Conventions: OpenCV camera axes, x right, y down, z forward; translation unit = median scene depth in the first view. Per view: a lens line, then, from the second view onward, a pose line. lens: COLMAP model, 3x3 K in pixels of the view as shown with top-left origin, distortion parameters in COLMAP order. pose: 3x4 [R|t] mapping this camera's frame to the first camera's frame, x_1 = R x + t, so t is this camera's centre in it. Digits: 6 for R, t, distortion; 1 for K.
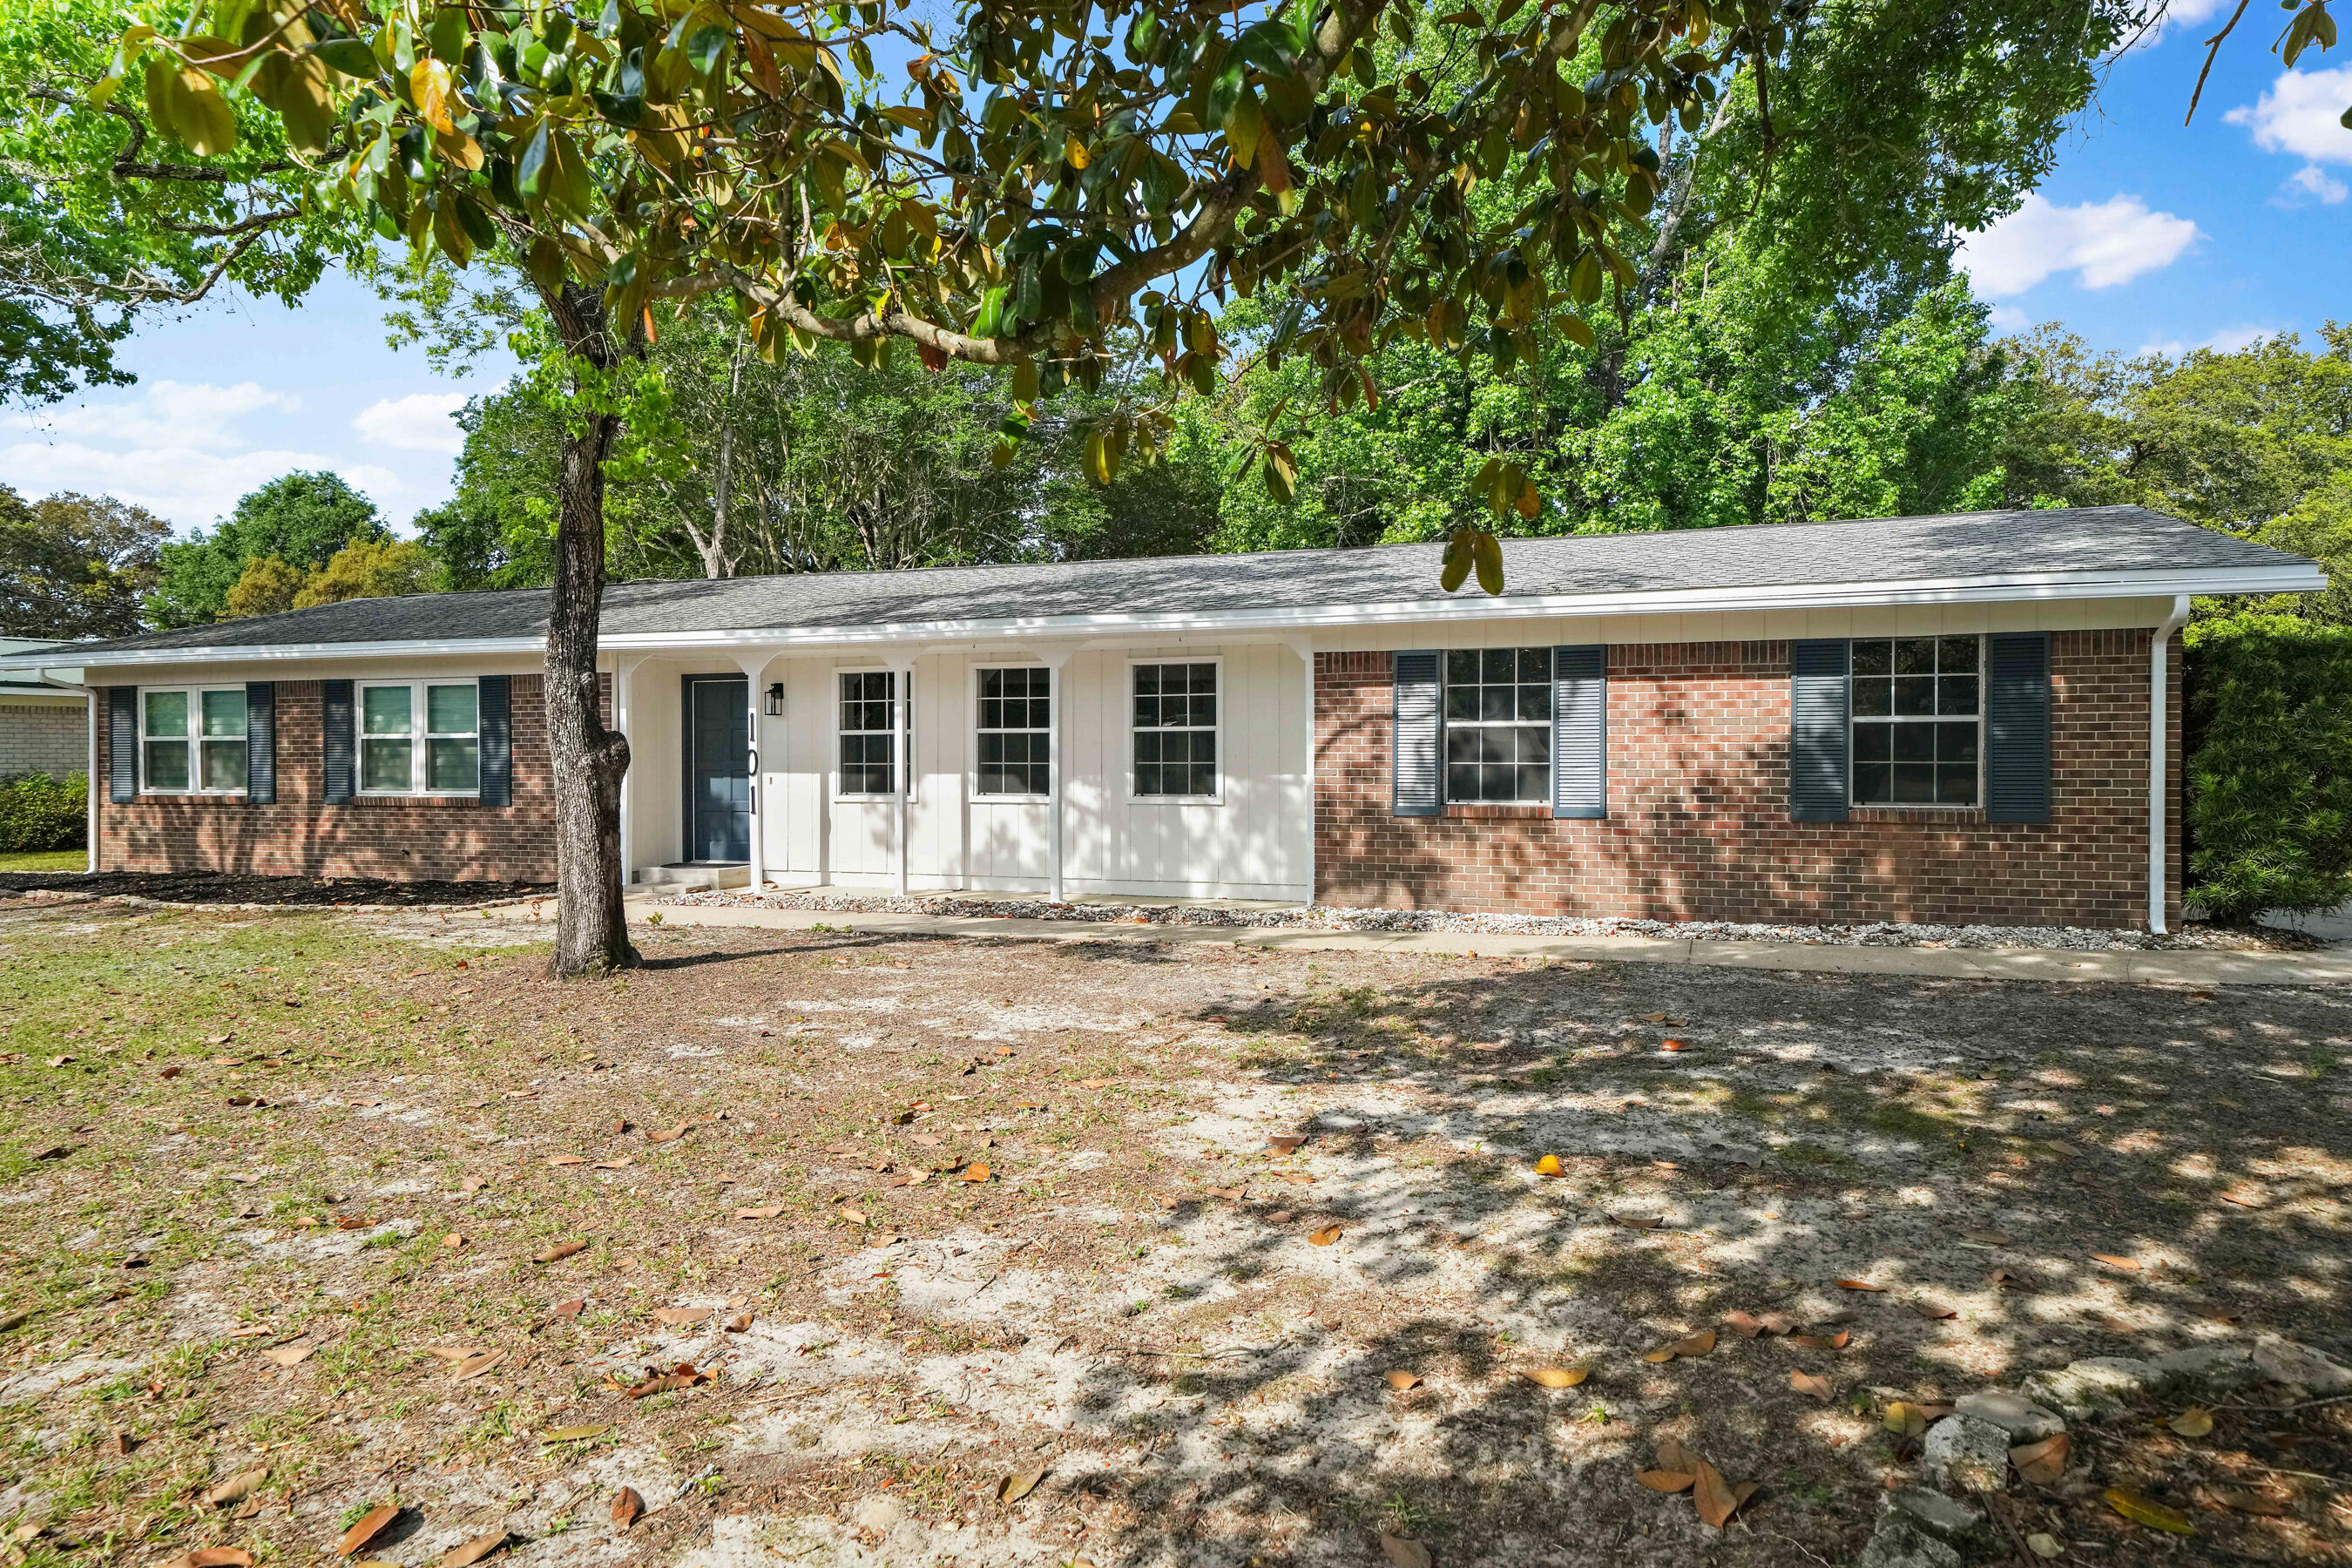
lens RADIAL K [[1510.7, 0, 1175.8], [0, 1510.7, 784.4], [0, 0, 1]] dist [0.019034, 0.001290]
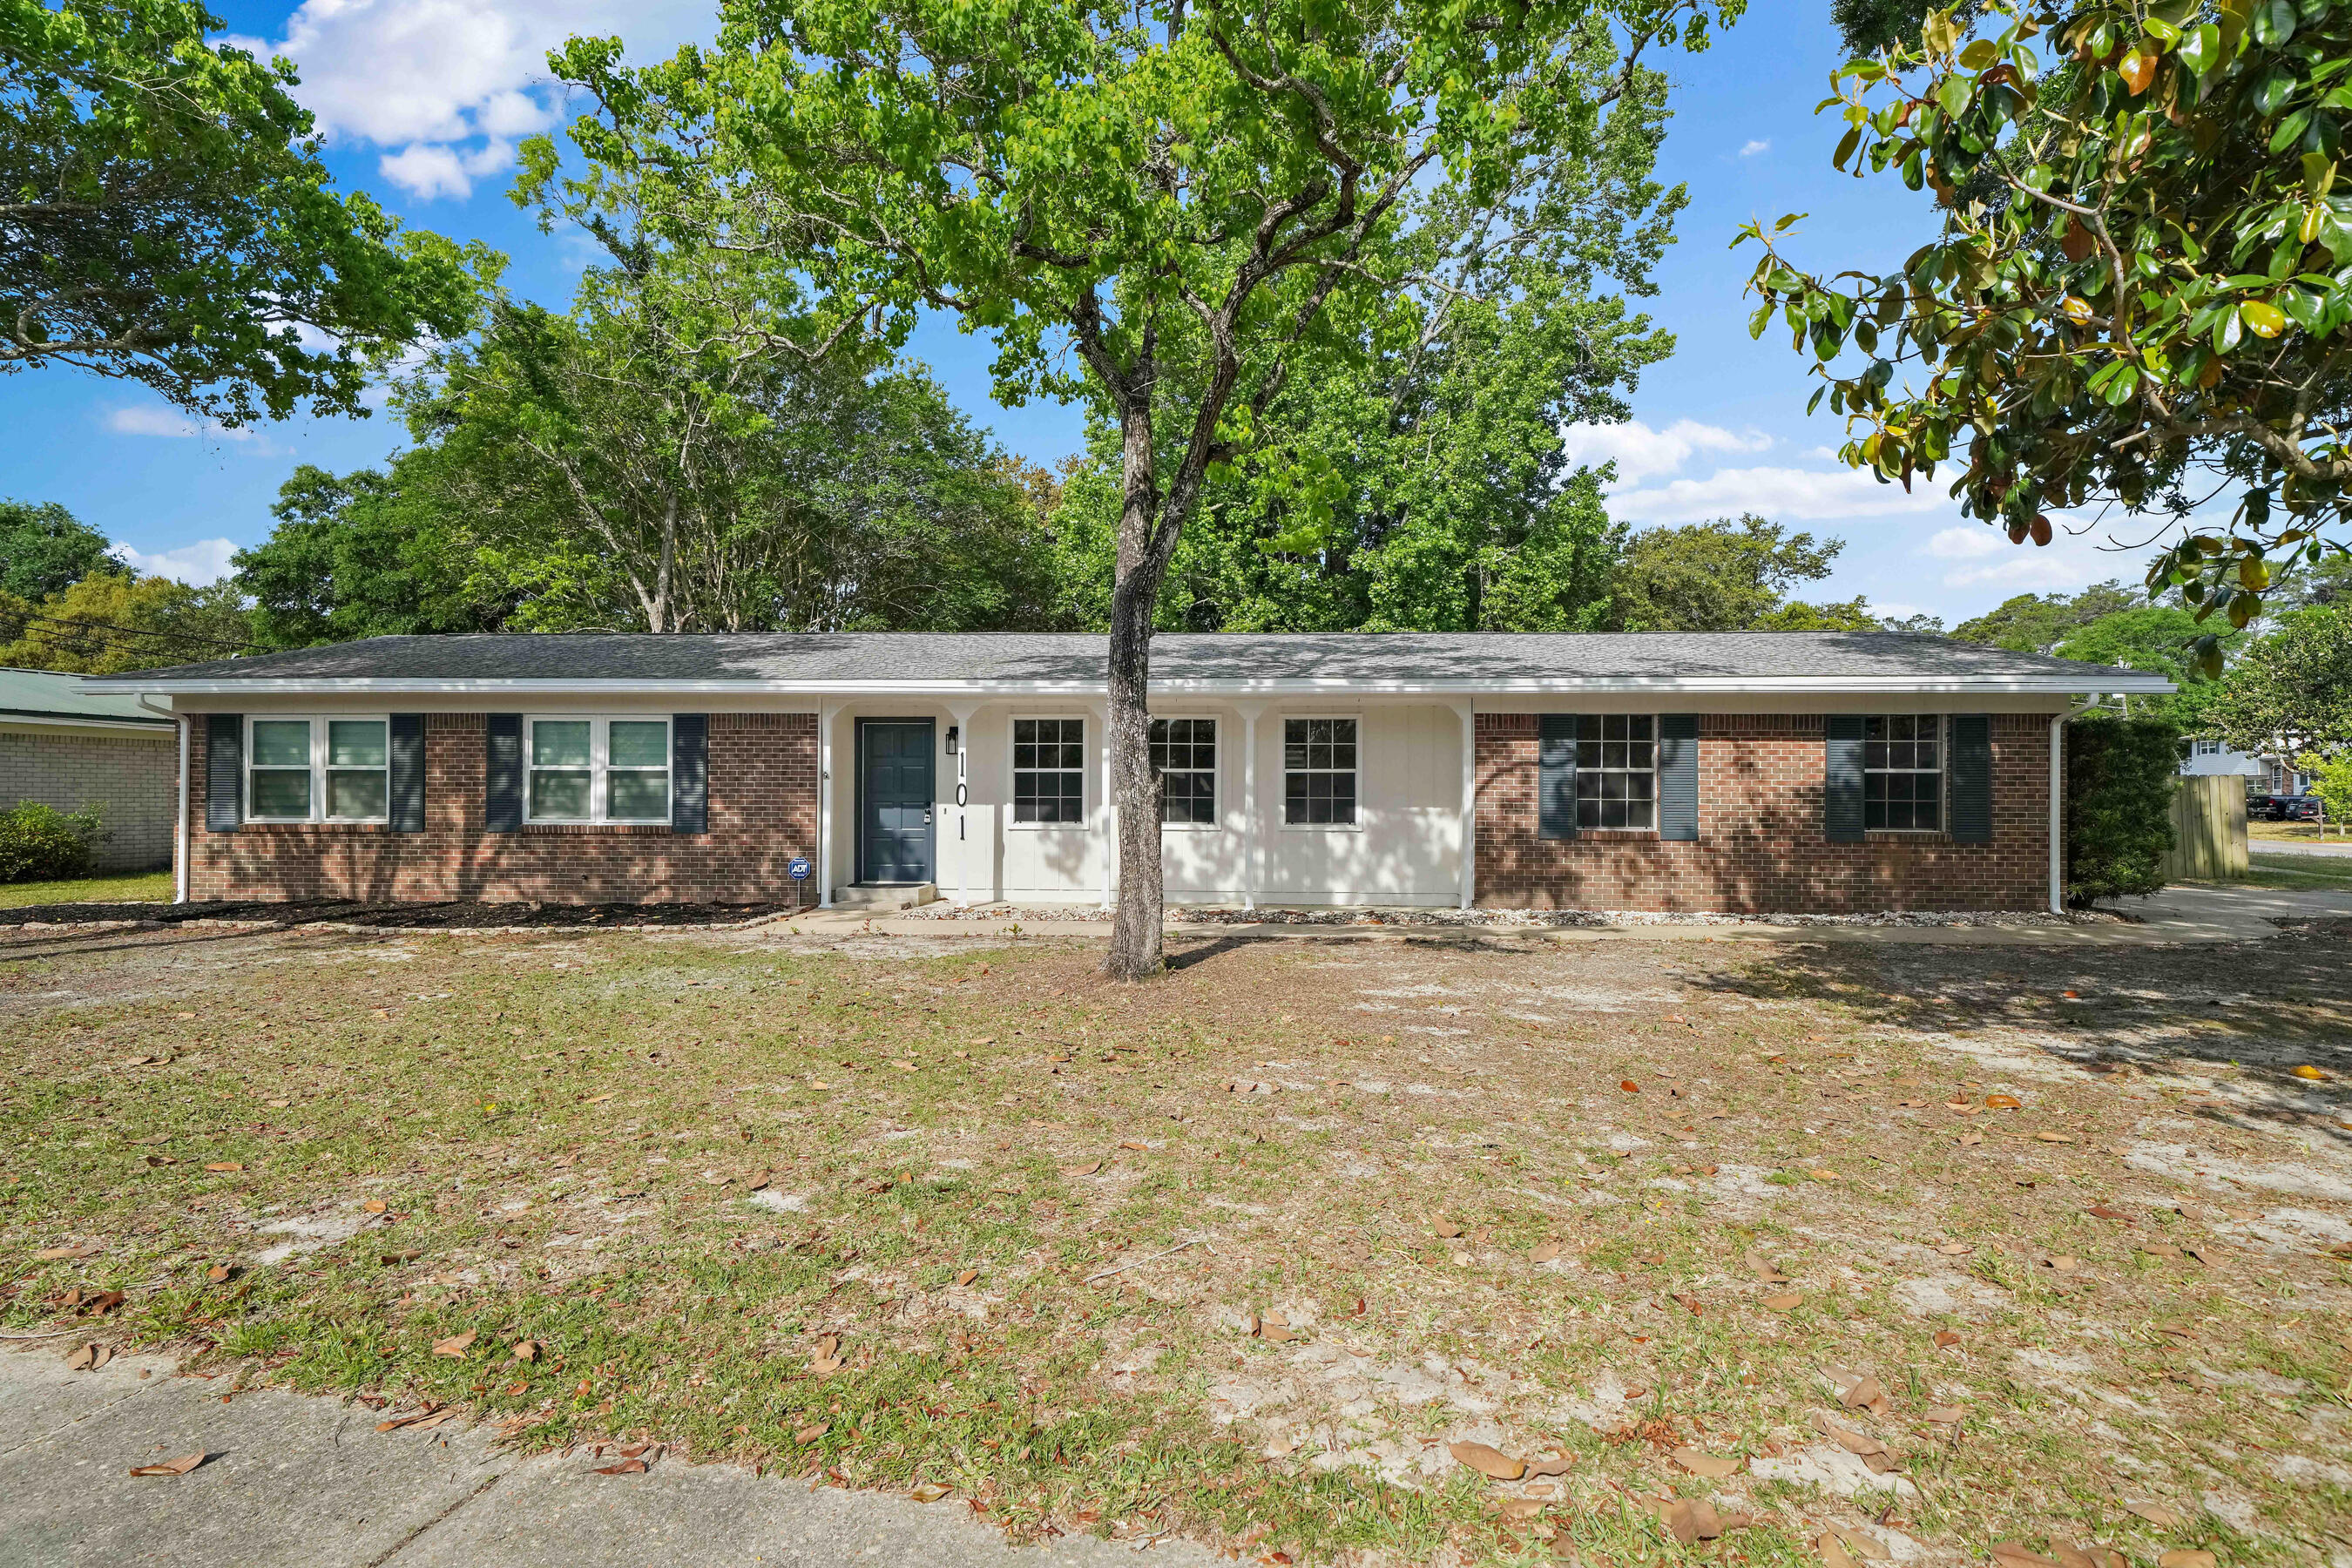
lens RADIAL K [[1220.9, 0, 1175.8], [0, 1220.9, 790.1], [0, 0, 1]] dist [0.010871, 0.000397]
pose [[0.954694, 0.009201, 0.297448, -0.381960], [-0.001875, 0.999688, -0.024905, 0.004409], [-0.297584, 0.023219, 0.954413, 0.060585]]
